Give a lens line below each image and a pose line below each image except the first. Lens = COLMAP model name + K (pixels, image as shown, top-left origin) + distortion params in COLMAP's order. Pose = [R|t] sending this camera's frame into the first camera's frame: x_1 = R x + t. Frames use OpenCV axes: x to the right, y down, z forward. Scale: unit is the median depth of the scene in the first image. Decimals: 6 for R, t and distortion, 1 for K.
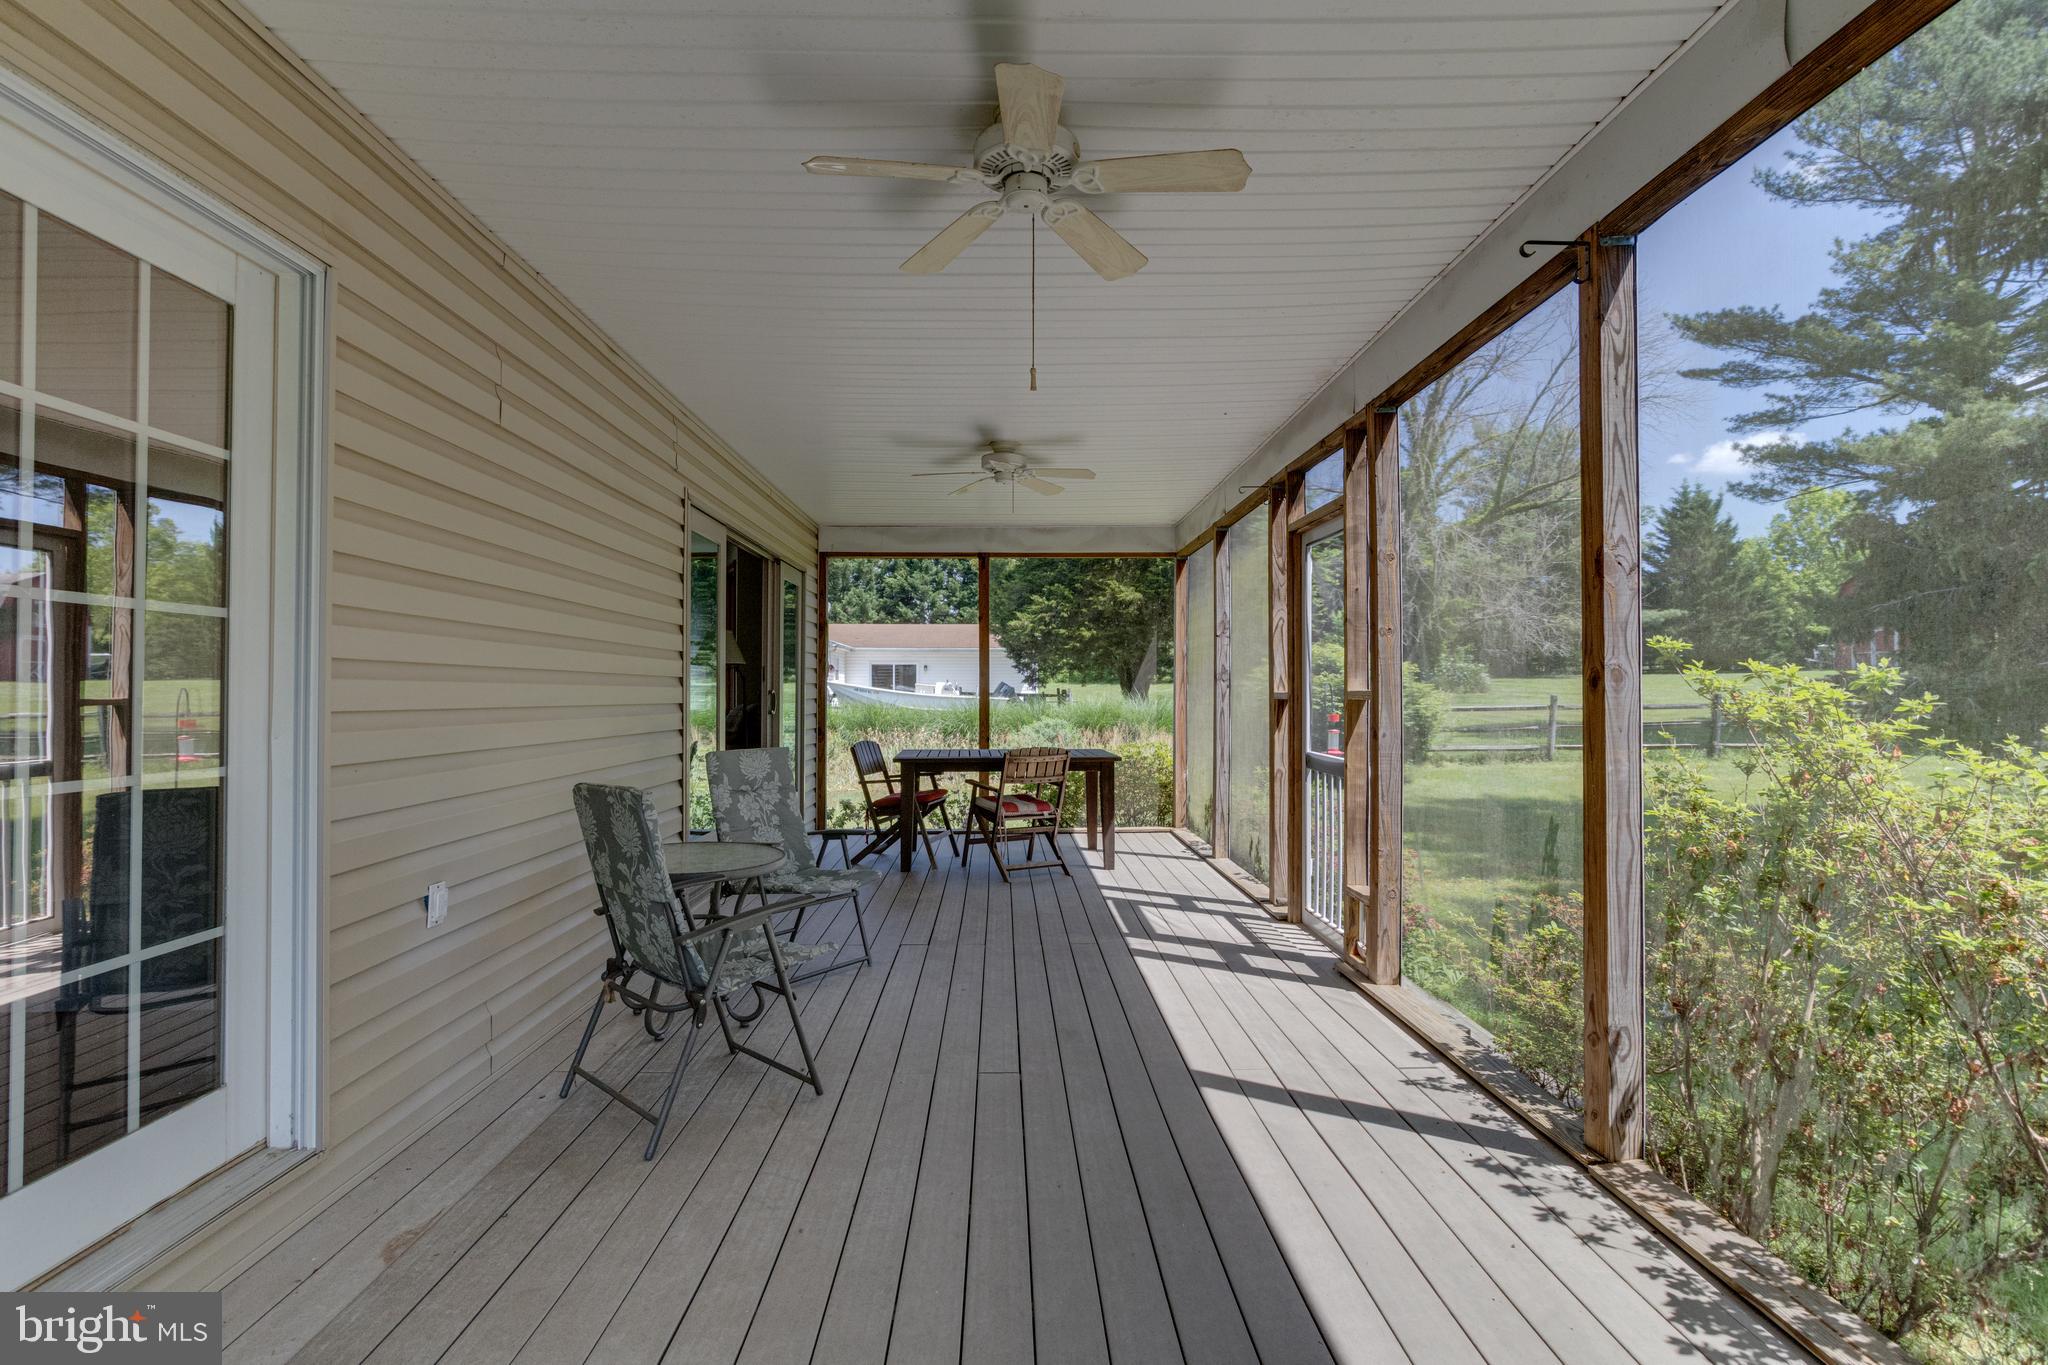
lens RADIAL K [[1067.0, 0, 1024.0], [0, 1067.0, 682.5], [0, 0, 1]] dist [-0.053072, 0.027598]
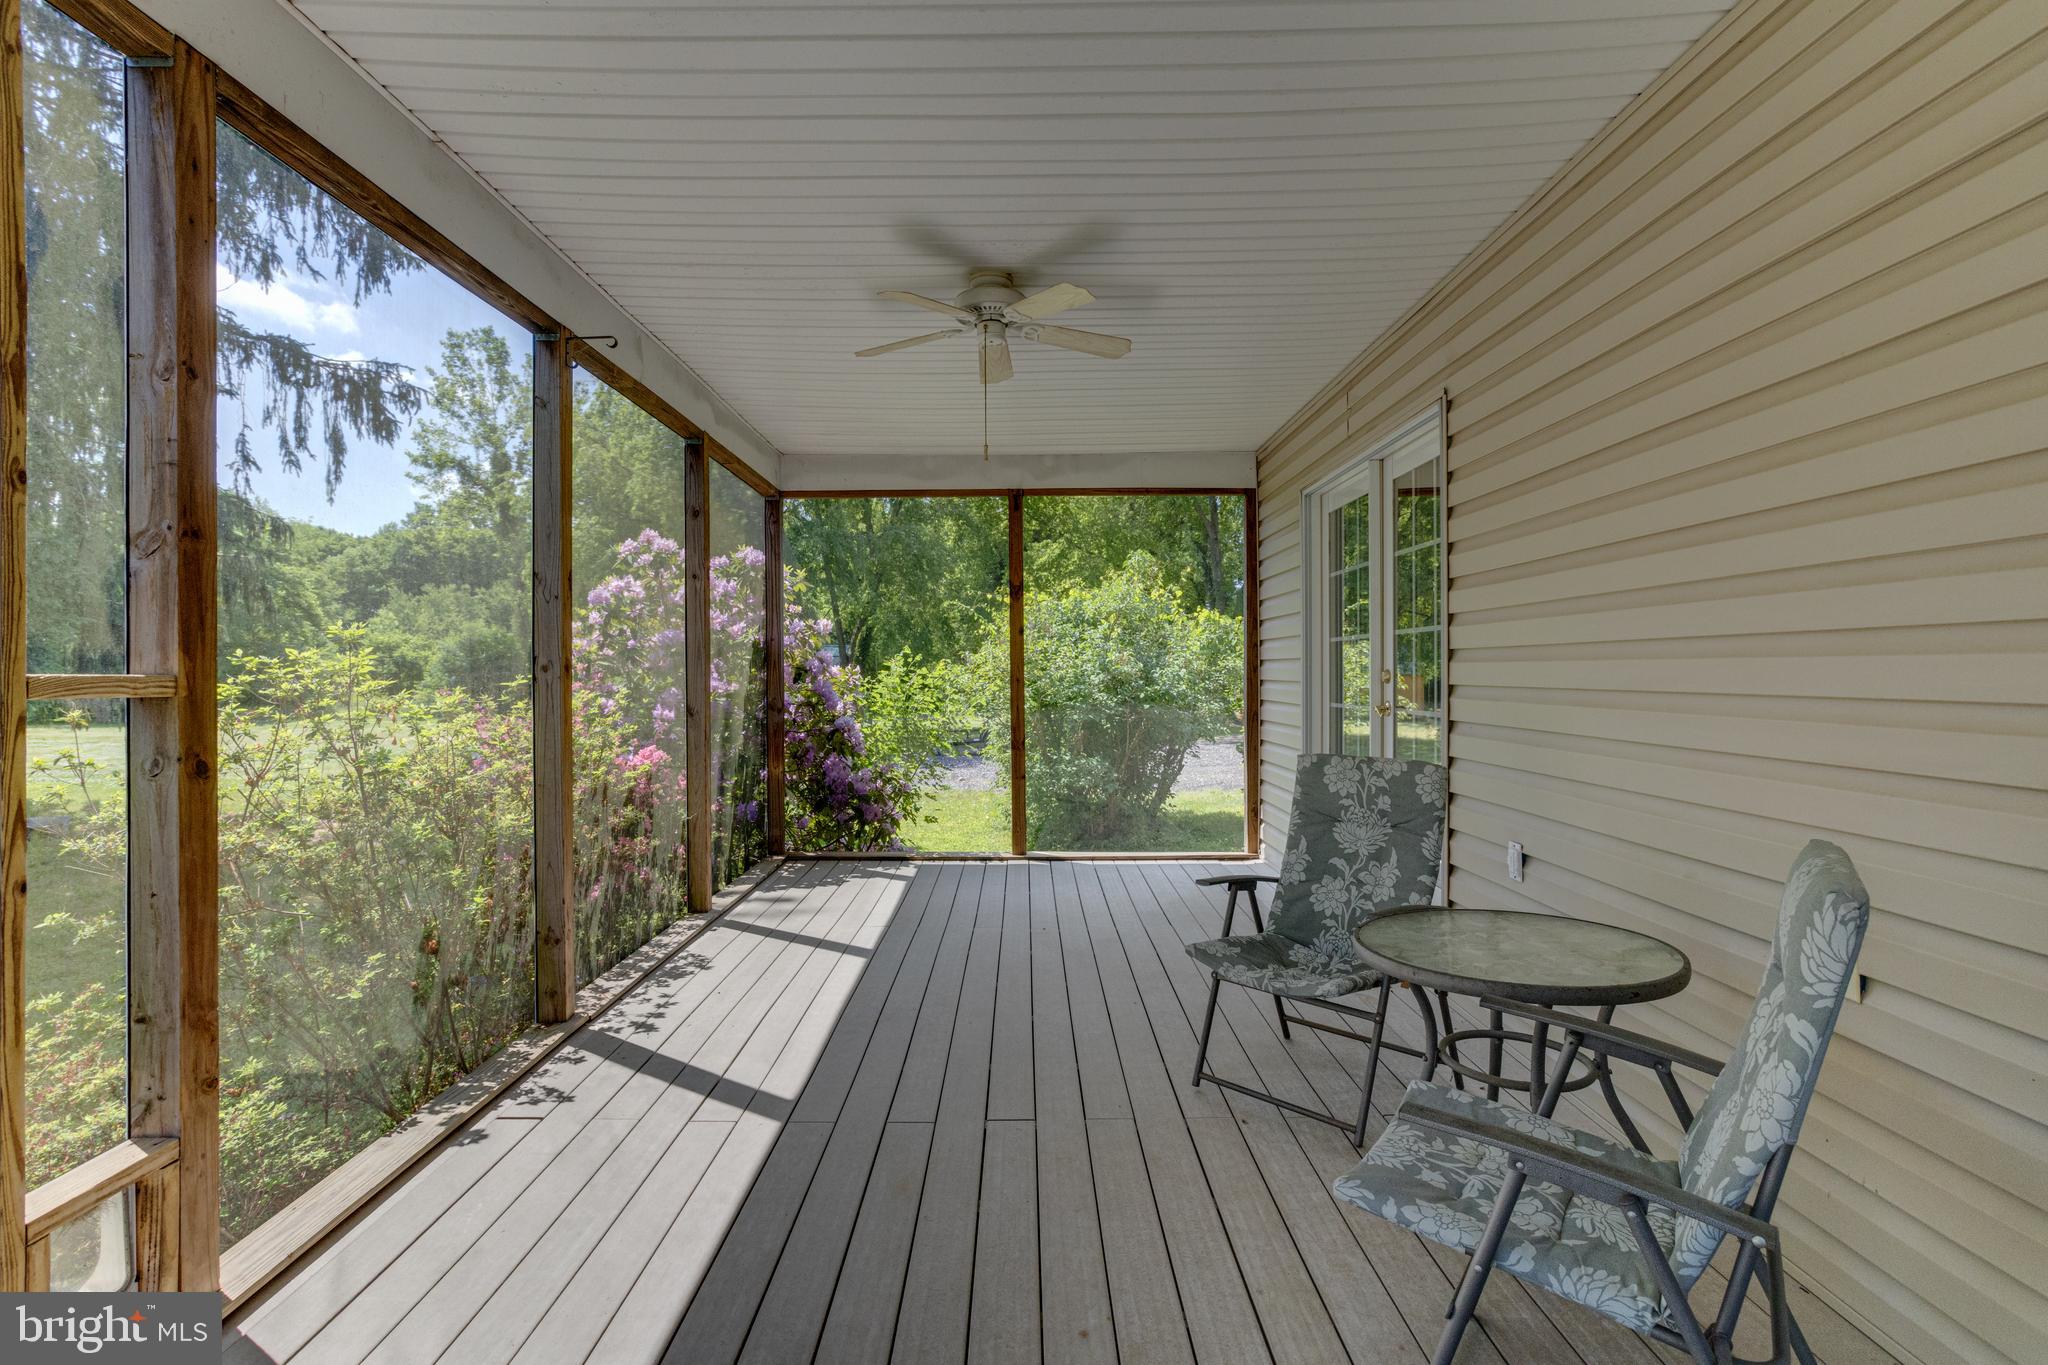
lens RADIAL K [[1067.0, 0, 1024.0], [0, 1067.0, 682.5], [0, 0, 1]] dist [-0.053072, 0.027598]
pose [[-0.999797, 0.003320, 0.019877, -0.064950], [0.003327, 0.999994, 0.000359, 0.018699], [-0.019876, 0.000425, -0.999802, 2.298230]]
